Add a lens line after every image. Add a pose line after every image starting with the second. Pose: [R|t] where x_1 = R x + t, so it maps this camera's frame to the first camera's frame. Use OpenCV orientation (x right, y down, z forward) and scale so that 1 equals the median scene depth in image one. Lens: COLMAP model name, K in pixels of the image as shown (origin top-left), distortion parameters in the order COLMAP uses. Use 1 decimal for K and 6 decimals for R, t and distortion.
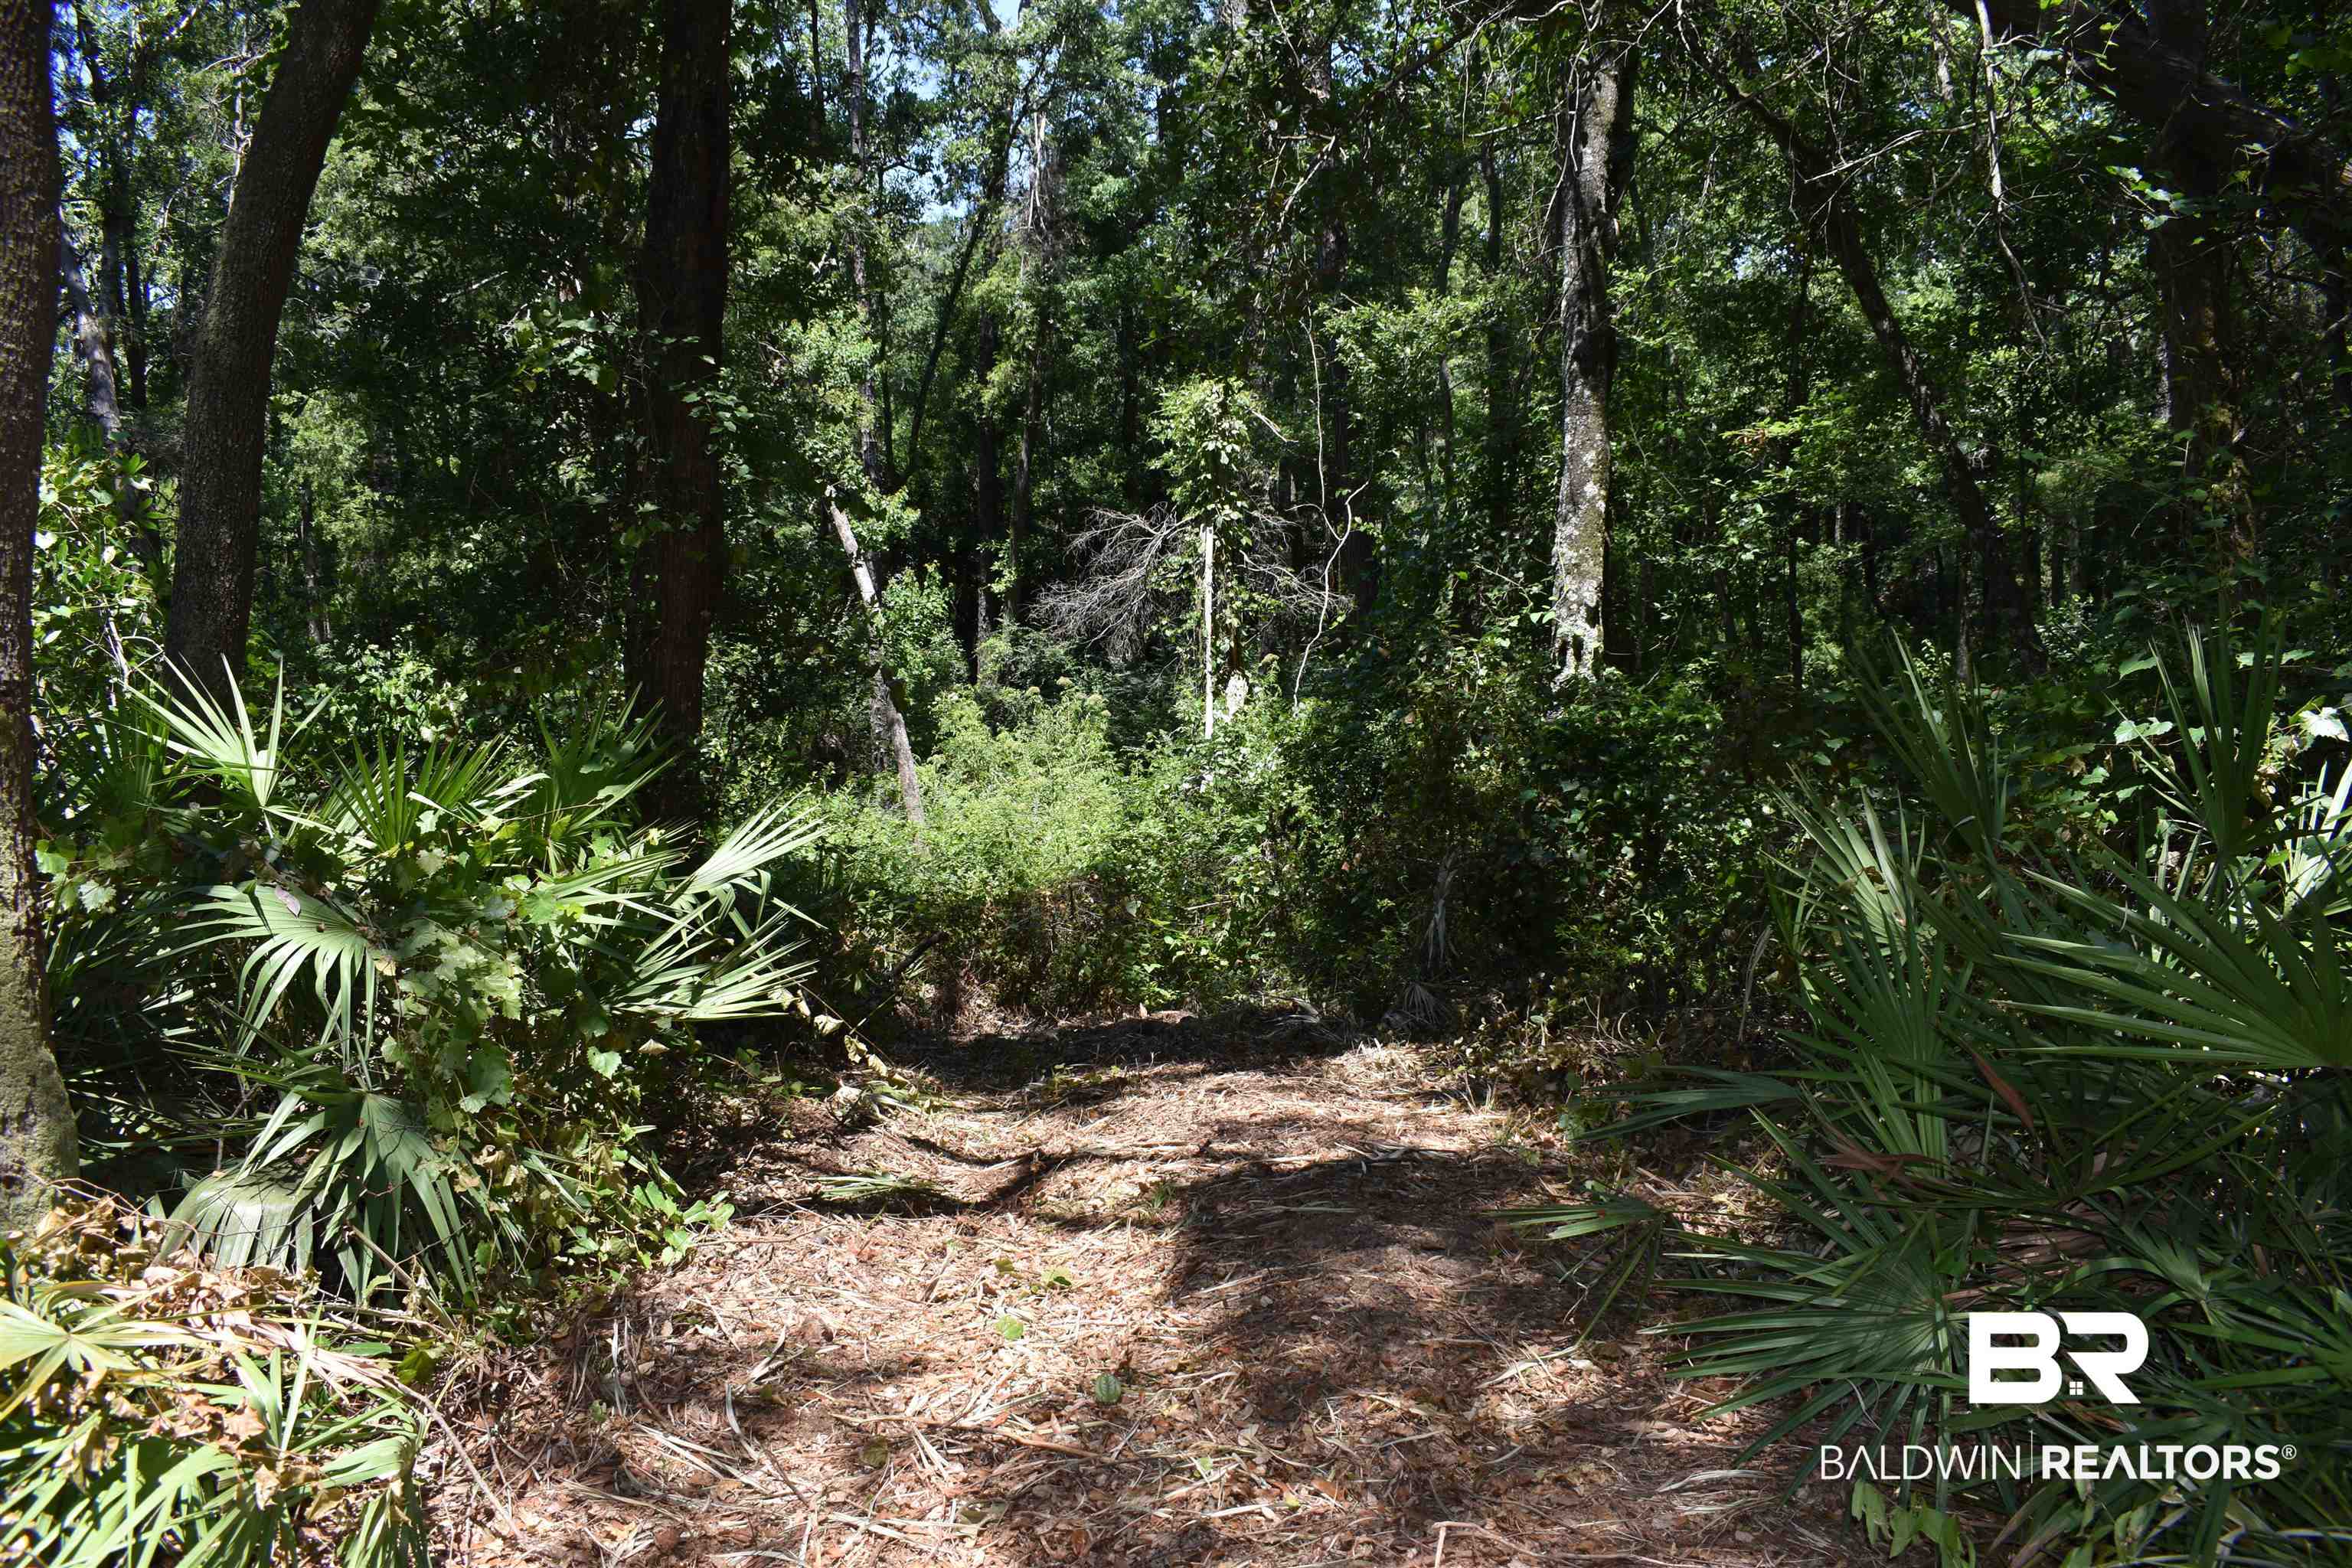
lens RADIAL K [[1931.8, 0, 1174.0], [0, 1931.8, 799.3], [0, 0, 1]] dist [-0.089119, 0.008886]
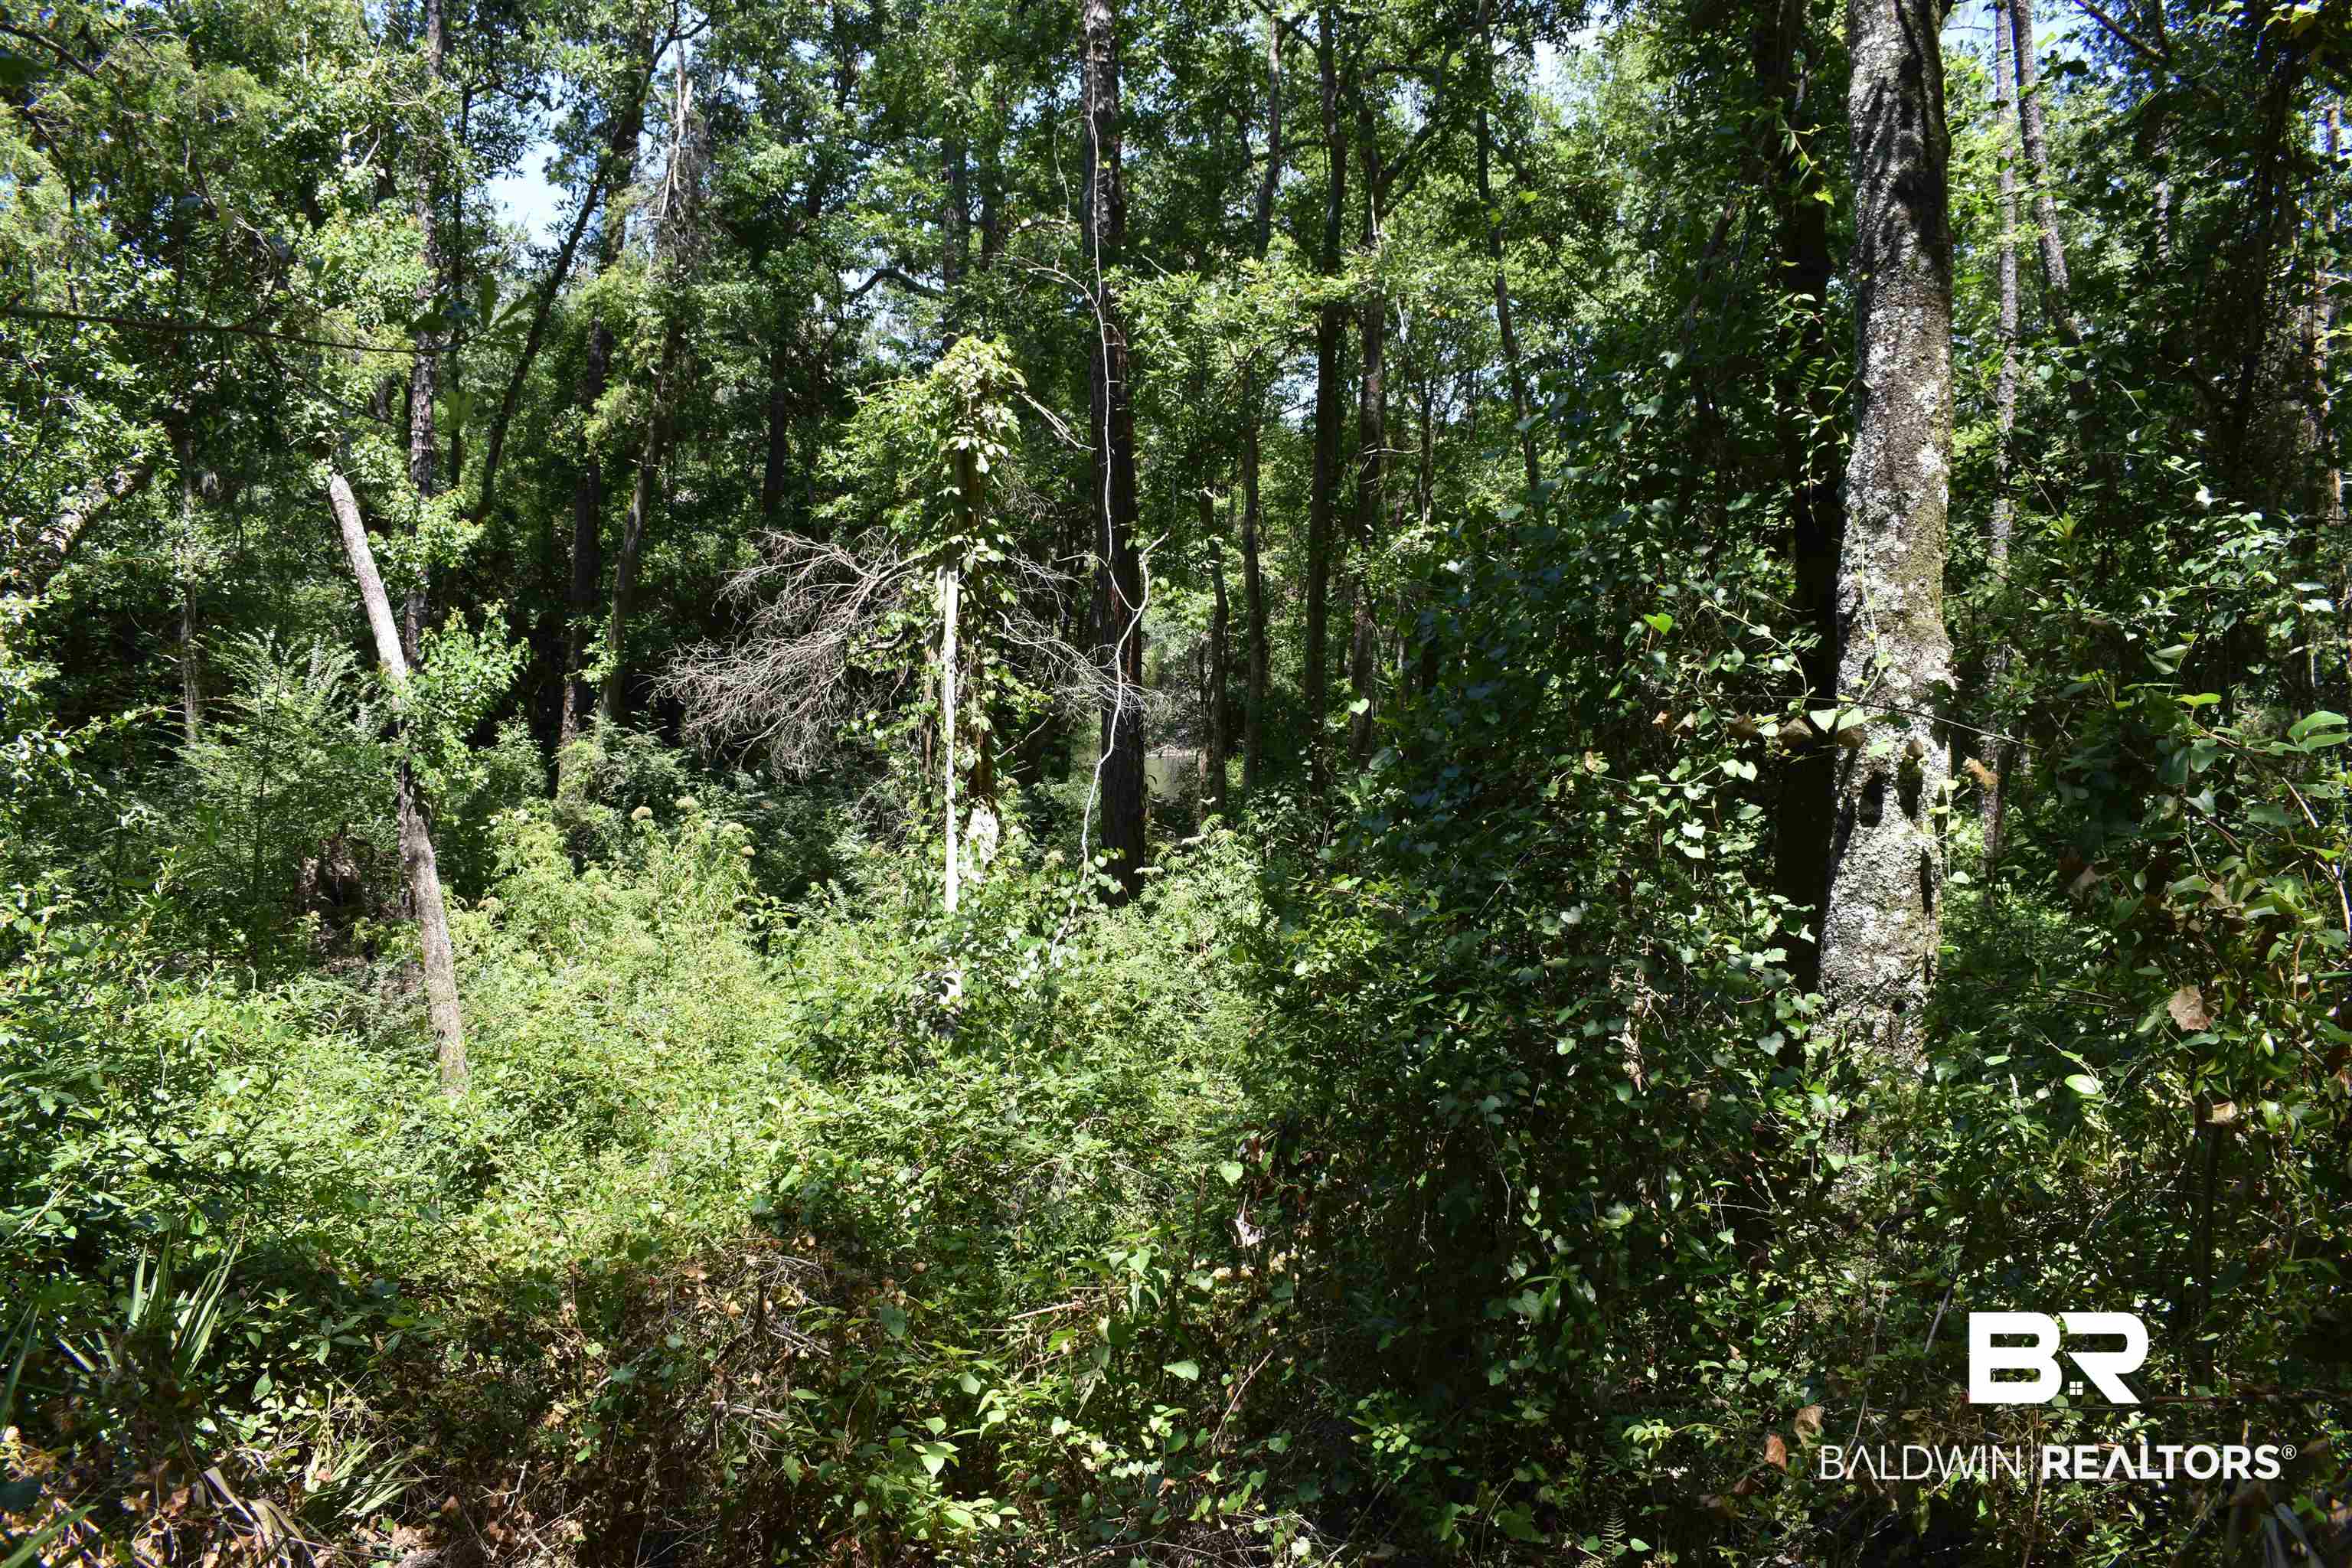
lens RADIAL K [[1931.8, 0, 1174.0], [0, 1931.8, 799.3], [0, 0, 1]] dist [-0.089119, 0.008886]
pose [[0.976684, 0.048149, 0.209214, -0.036435], [-0.033752, 0.996844, -0.071847, -0.021892], [-0.212013, 0.063111, 0.975227, 0.346049]]
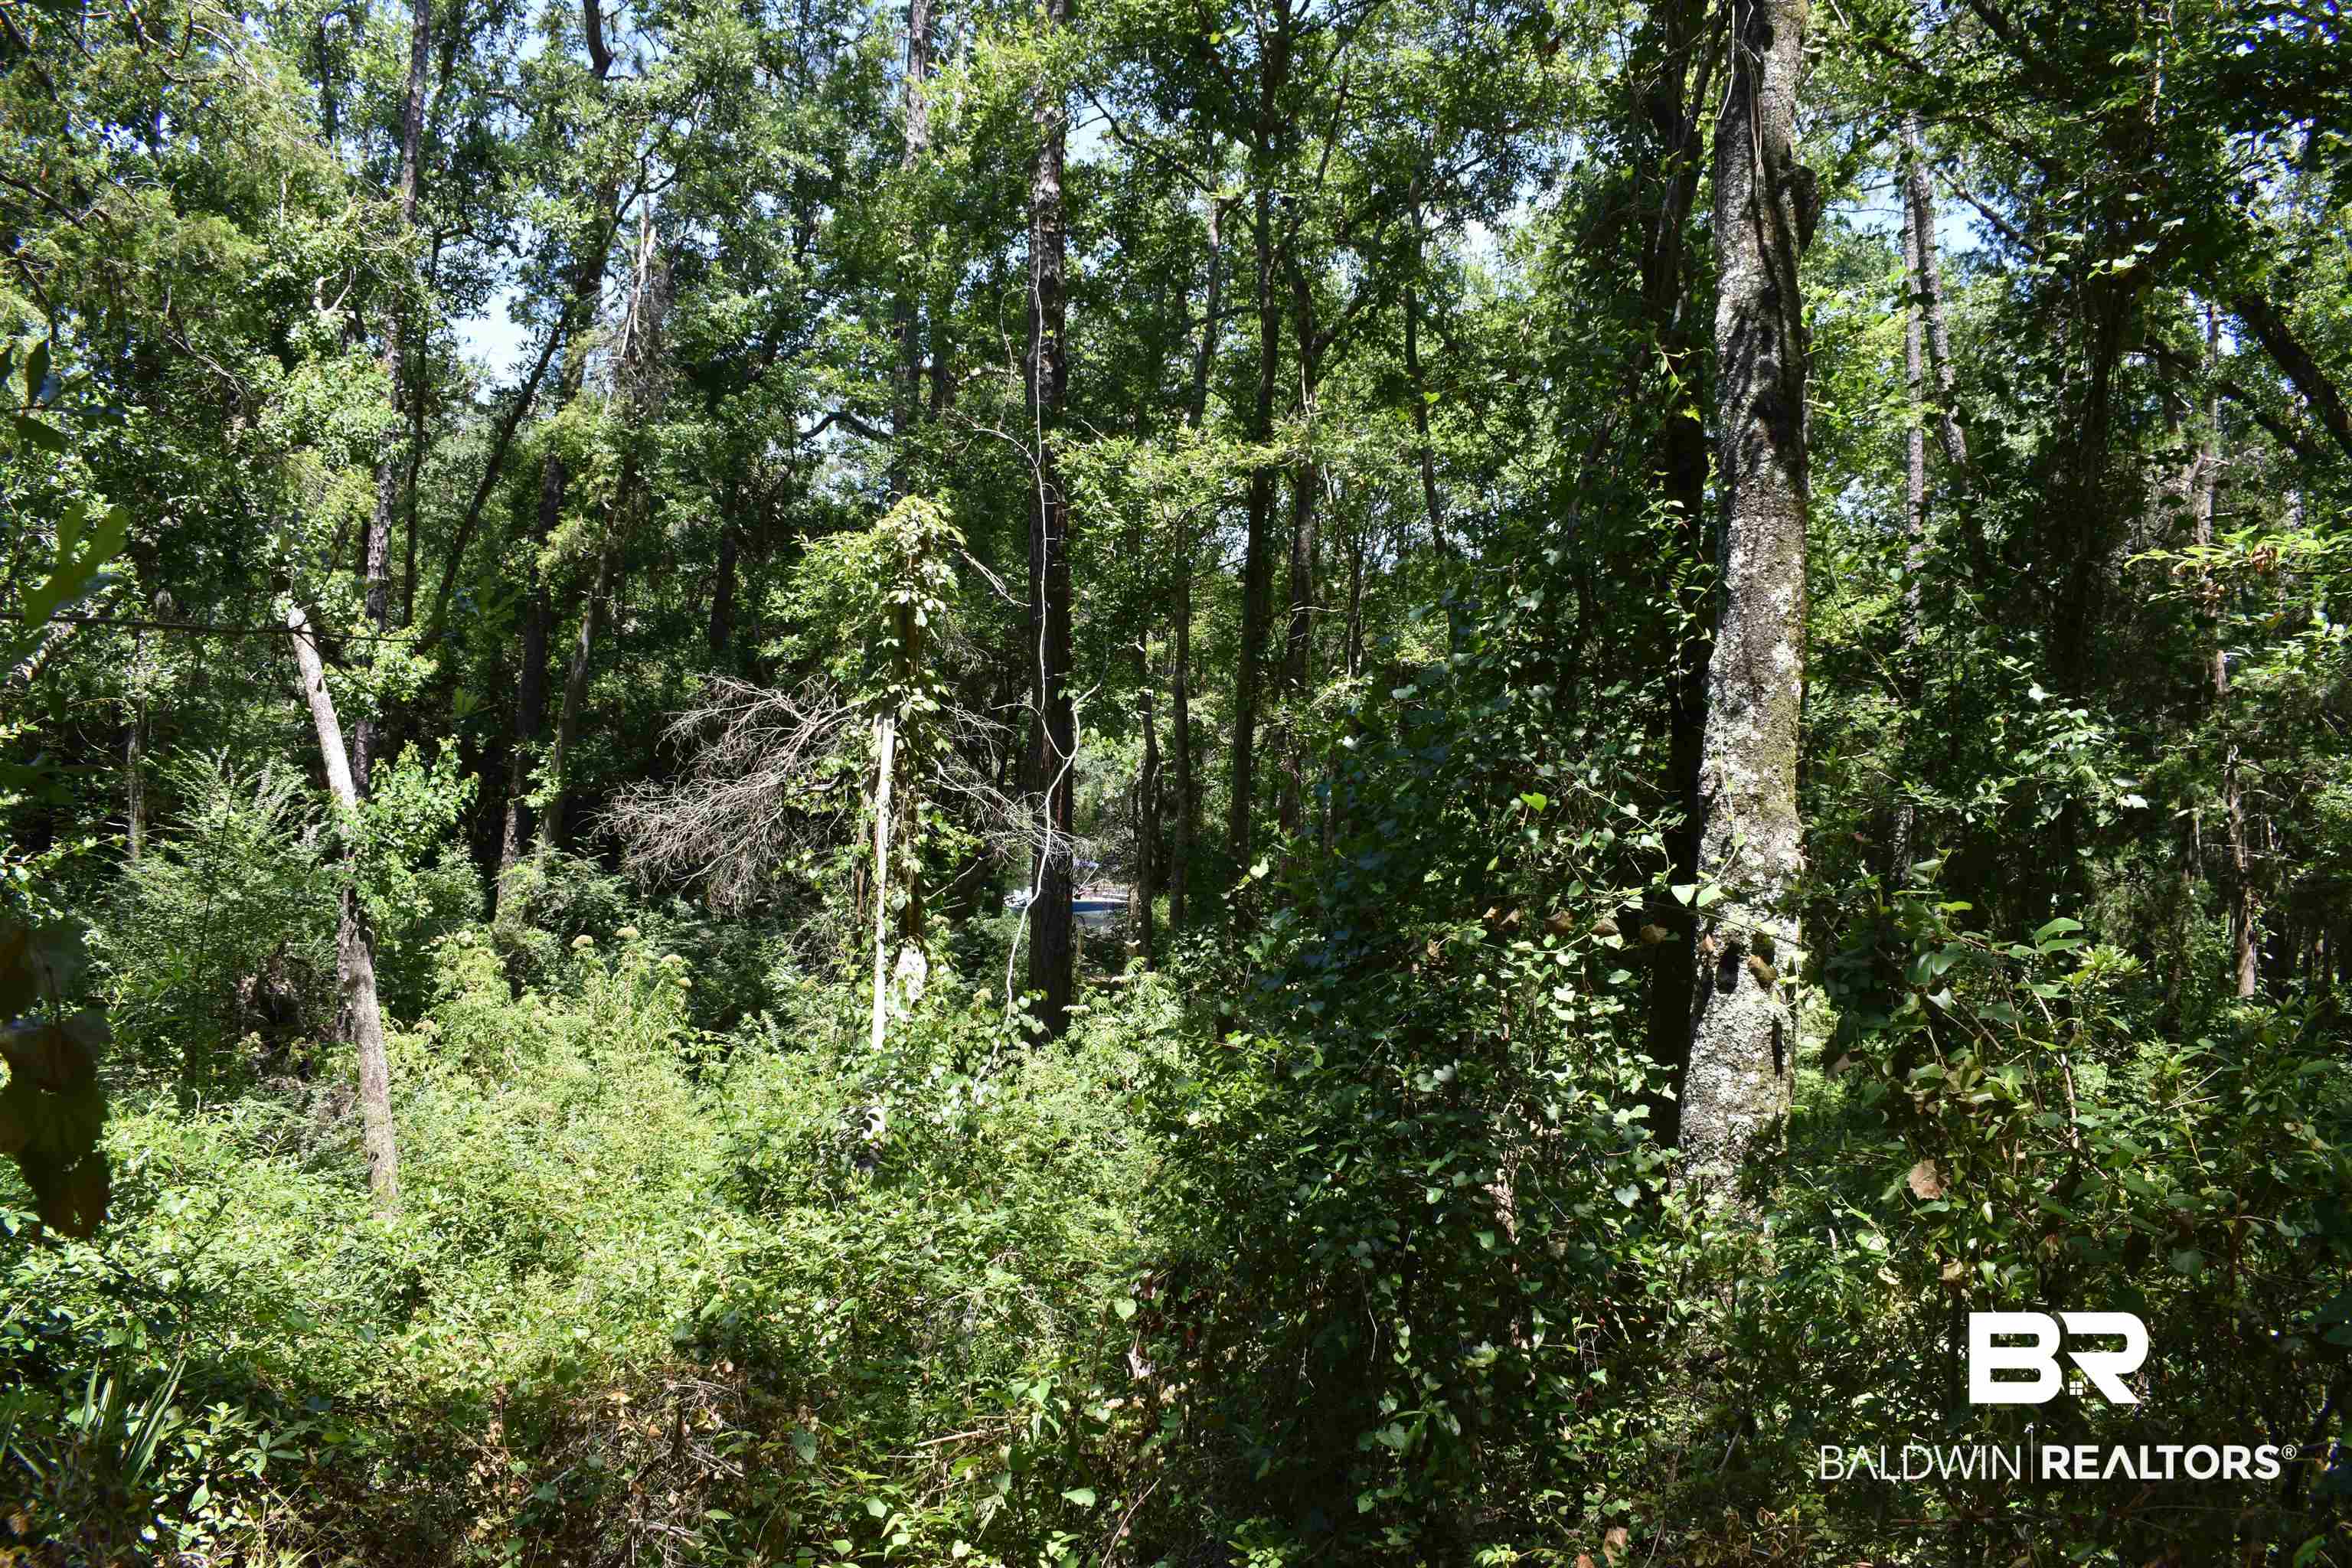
lens RADIAL K [[1918.6, 0, 1177.7], [0, 1918.6, 792.2], [0, 0, 1]] dist [-0.094234, 0.016323]
pose [[0.967734, 0.085187, 0.237138, -0.036347], [-0.051445, 0.988092, -0.145010, -0.024767], [-0.246667, 0.128131, 0.960592, 0.325743]]
